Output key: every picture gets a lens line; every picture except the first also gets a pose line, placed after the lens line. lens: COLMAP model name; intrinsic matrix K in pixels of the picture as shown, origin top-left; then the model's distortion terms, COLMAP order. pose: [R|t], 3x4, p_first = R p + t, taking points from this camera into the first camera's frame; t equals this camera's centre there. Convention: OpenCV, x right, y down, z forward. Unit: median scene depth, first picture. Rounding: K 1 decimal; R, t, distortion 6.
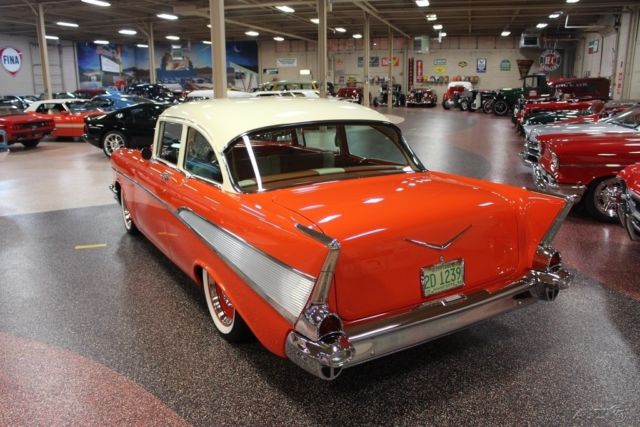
lens RADIAL K [[565.3, 0, 320.0], [0, 565.3, 213.5], [0, 0, 1]] dist [-0.165586, 0.154124]
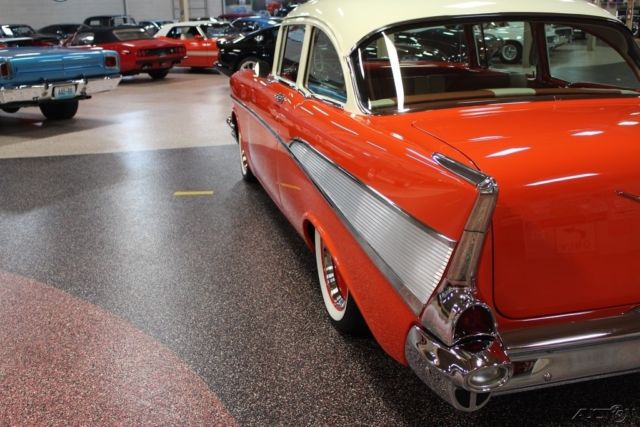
lens RADIAL K [[698.3, 0, 303.8], [0, 698.3, 216.0], [0, 0, 1]] dist [-0.090339, 0.024718]
pose [[0.951192, 0.069252, -0.300727, 0.030331], [-0.053454, 0.996738, 0.060458, 0.026535], [0.303933, -0.041432, 0.951792, 0.125579]]
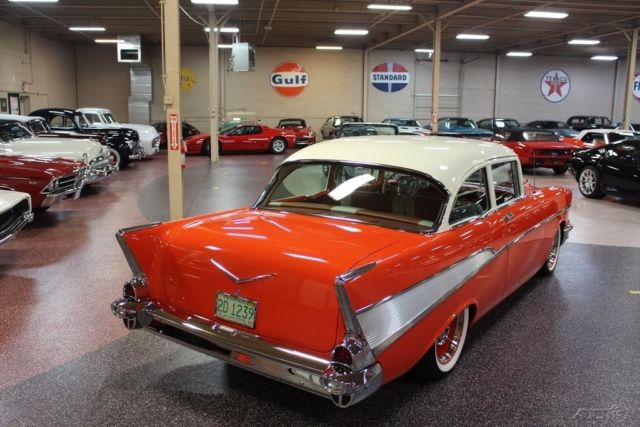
lens RADIAL K [[614.9, 0, 320.0], [0, 614.9, 213.5], [0, 0, 1]] dist [-0.136679, 0.135952]
pose [[0.353754, 0.176082, -0.918615, 0.843362], [-0.228705, 0.968592, 0.097588, -0.137018], [0.906947, 0.175570, 0.382914, 0.428414]]
